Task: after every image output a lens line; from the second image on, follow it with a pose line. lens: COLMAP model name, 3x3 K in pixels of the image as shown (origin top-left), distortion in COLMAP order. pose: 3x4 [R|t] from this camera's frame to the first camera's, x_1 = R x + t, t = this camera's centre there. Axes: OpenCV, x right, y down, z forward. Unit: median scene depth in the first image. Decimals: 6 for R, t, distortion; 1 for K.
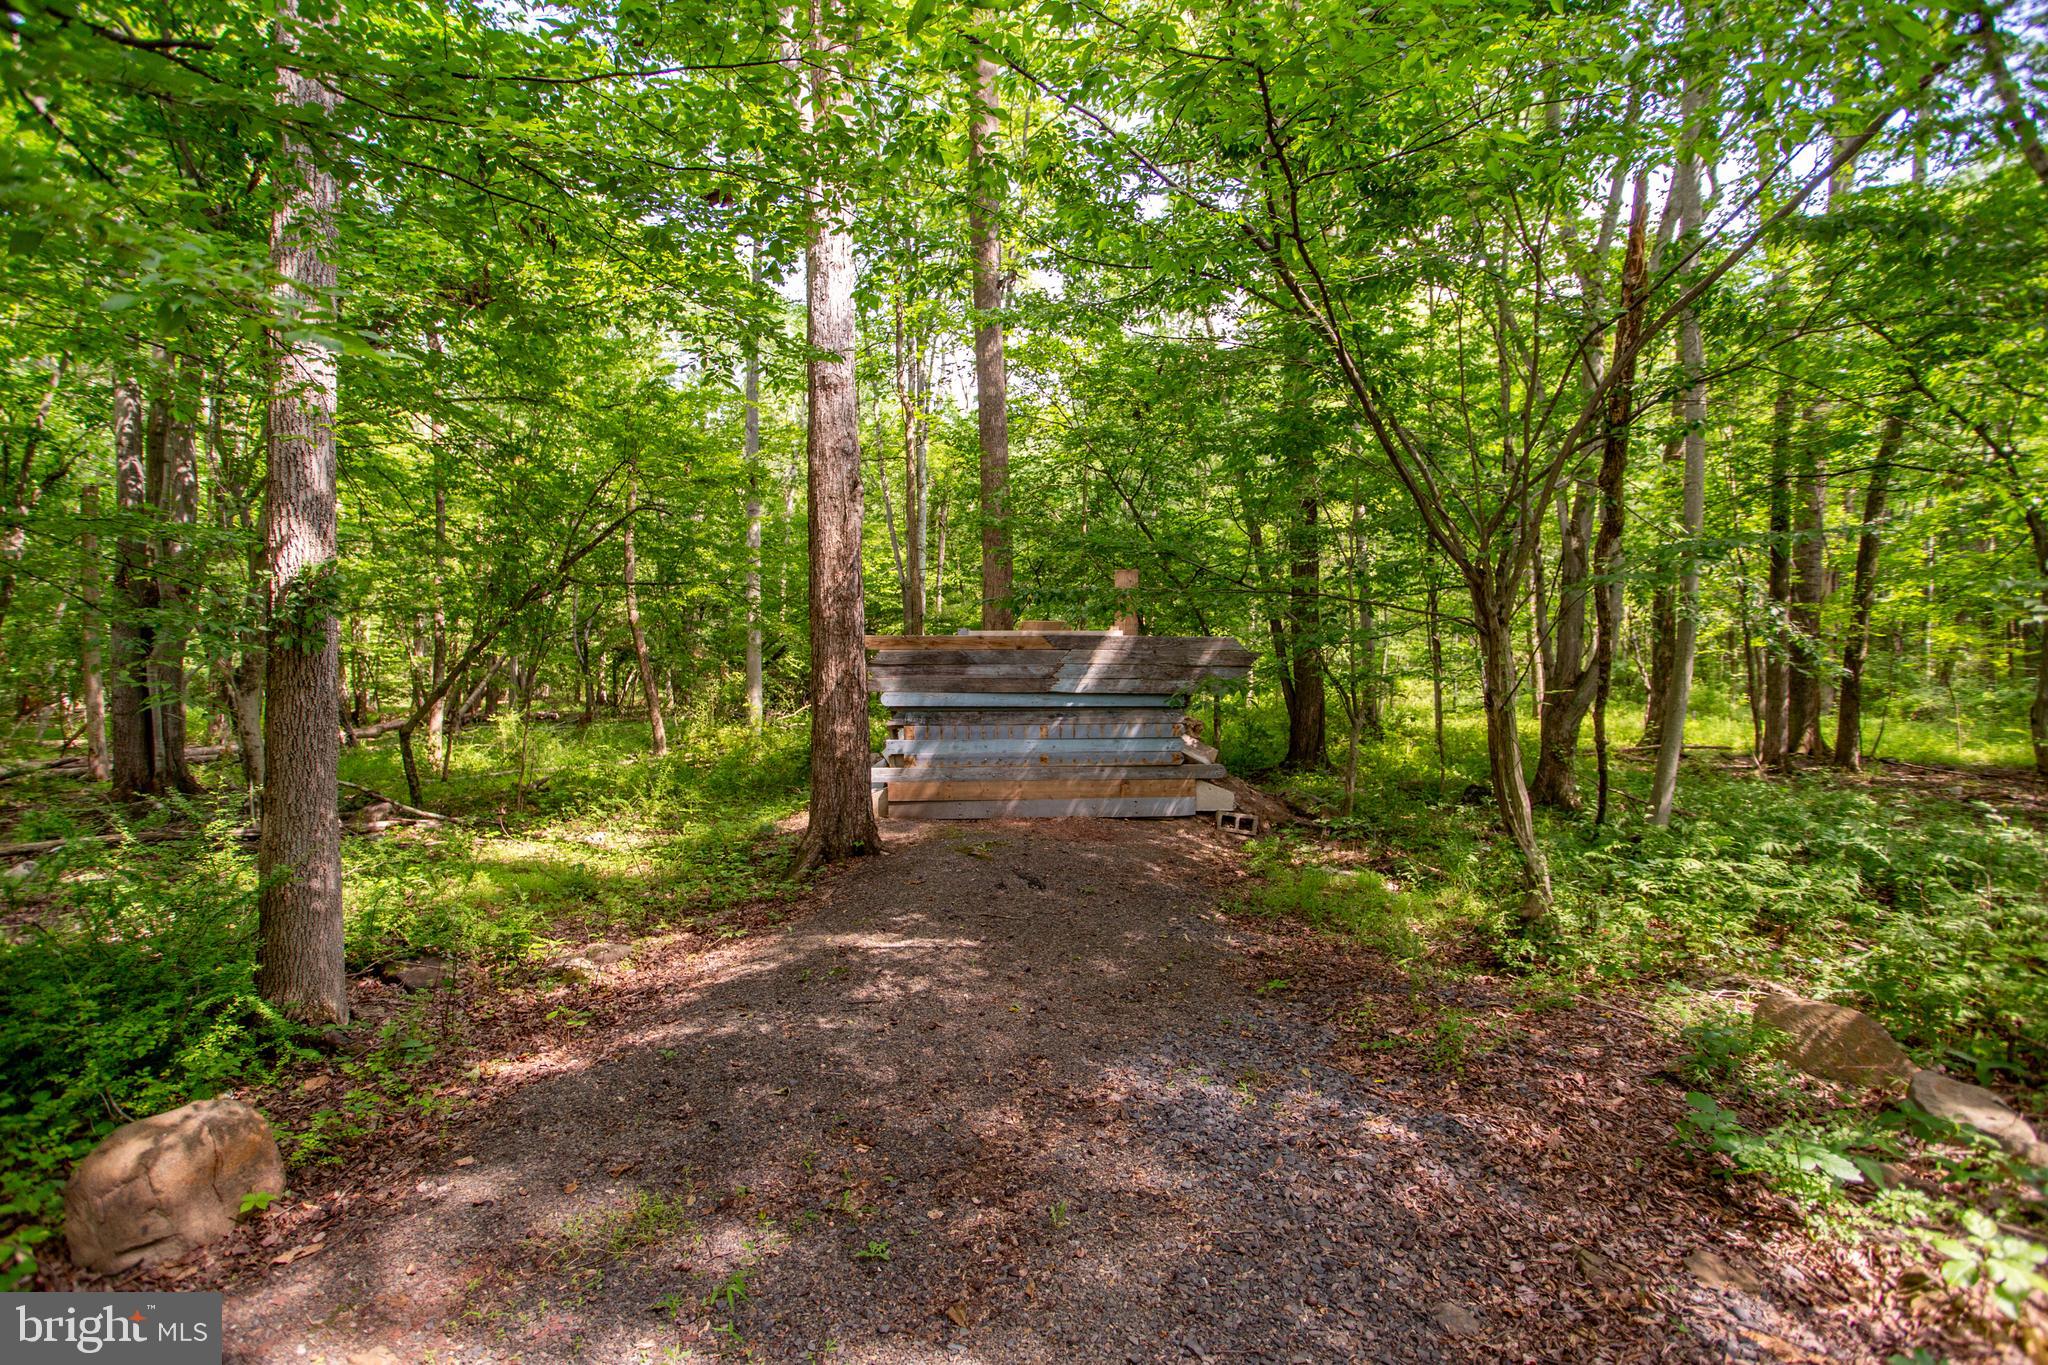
lens RADIAL K [[1002.5, 0, 1017.7], [0, 1002.5, 677.9], [0, 0, 1]] dist [-0.053596, 0.018858]
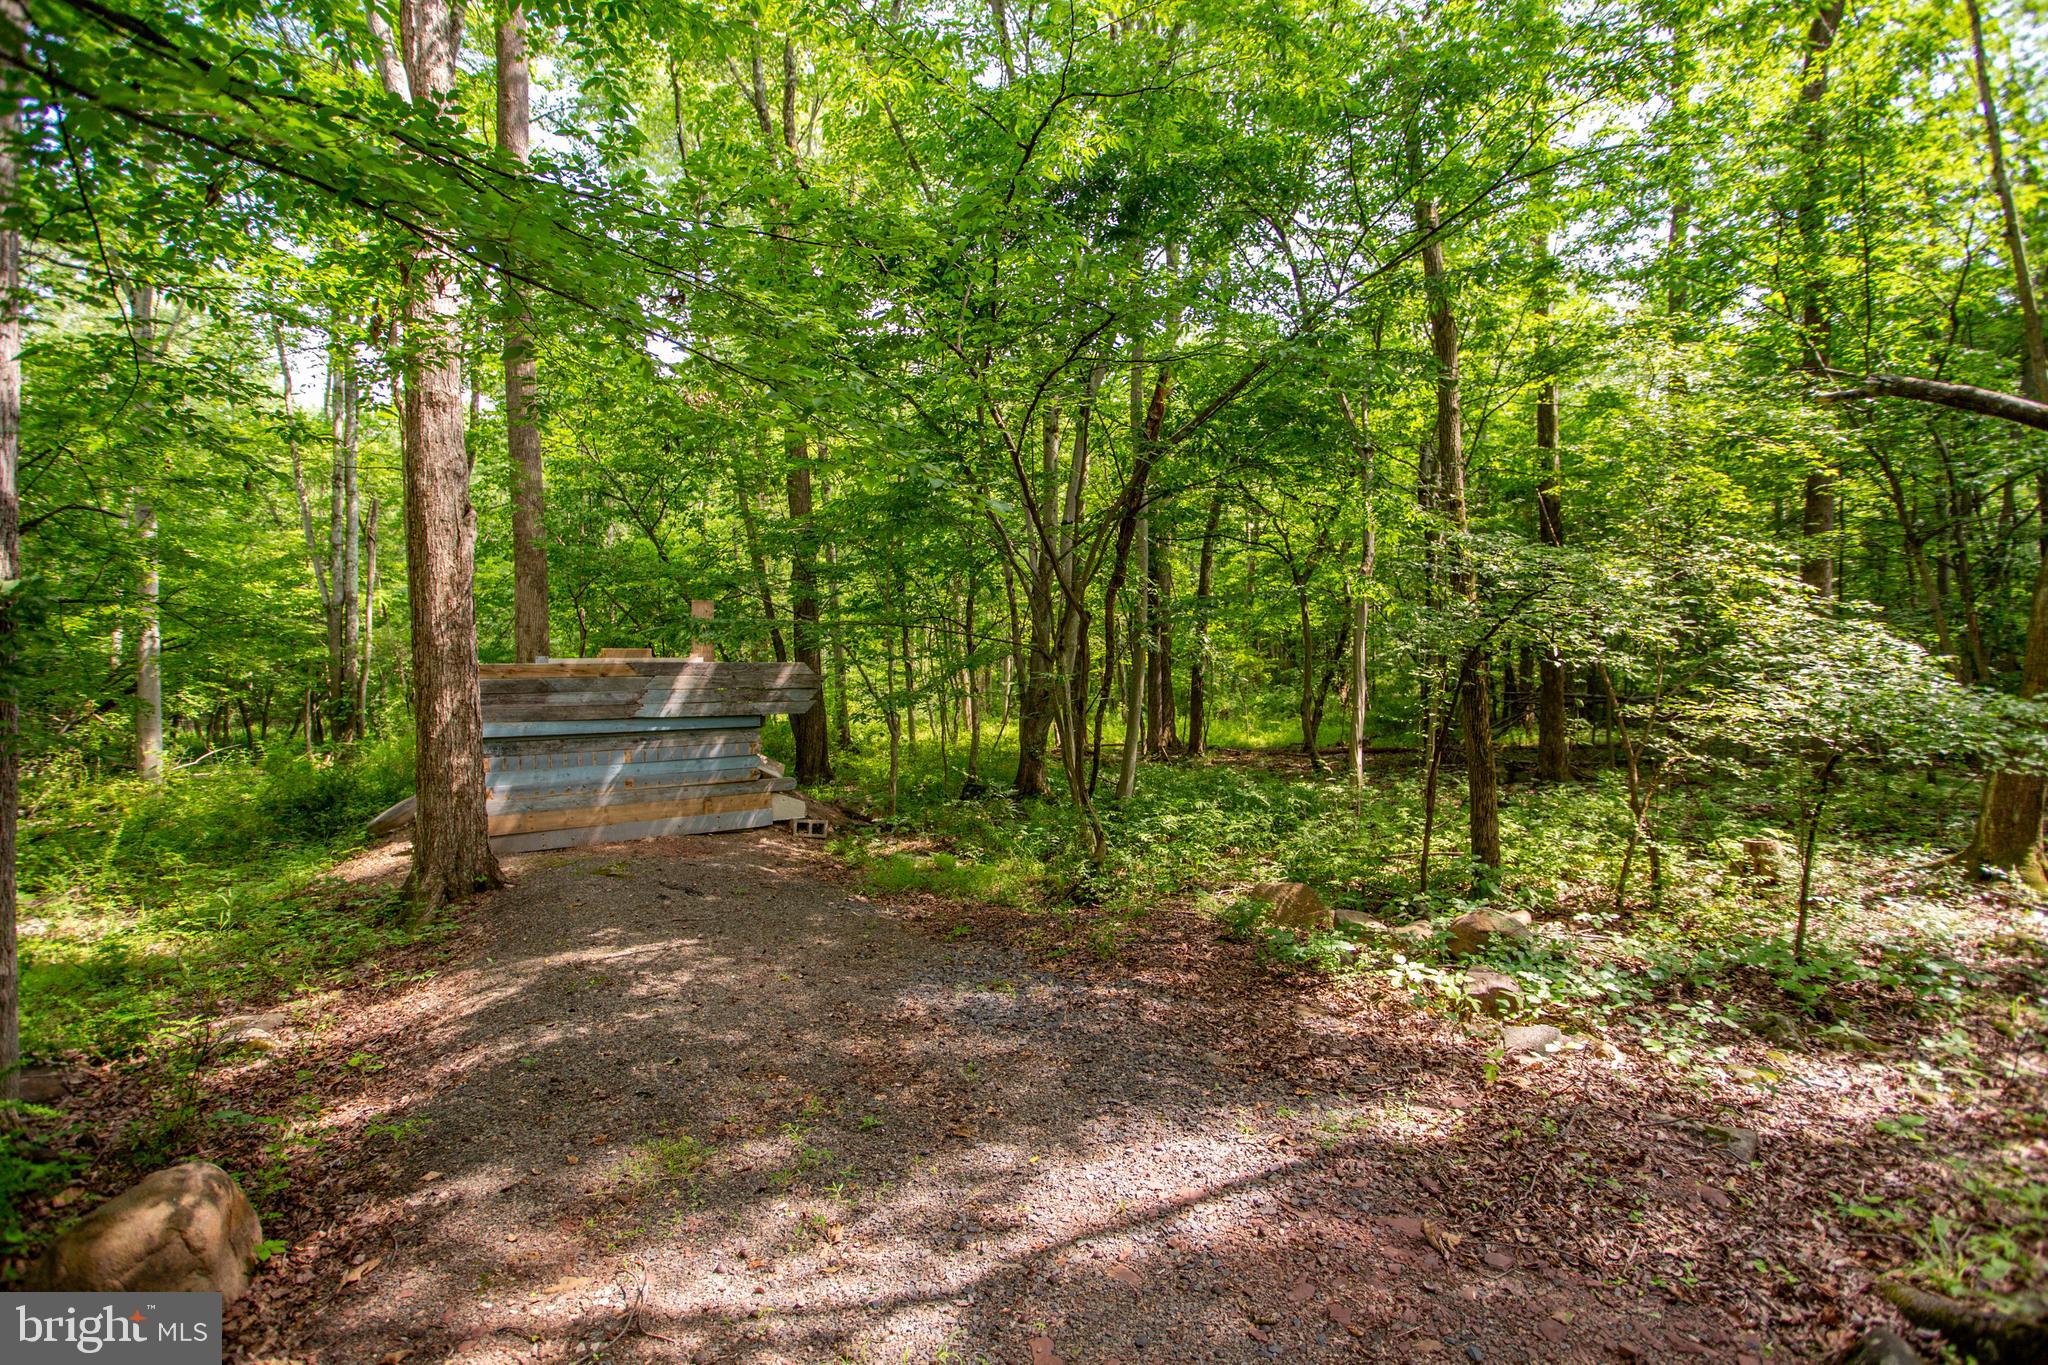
lens RADIAL K [[1002.5, 0, 1023.9], [0, 1002.5, 676.5], [0, 0, 1]] dist [-0.053596, 0.018858]
pose [[0.830459, -0.013155, 0.556924, -0.207865], [0.027856, 0.999451, -0.017929, 0.001471], [-0.556383, 0.030403, 0.830370, -0.074162]]
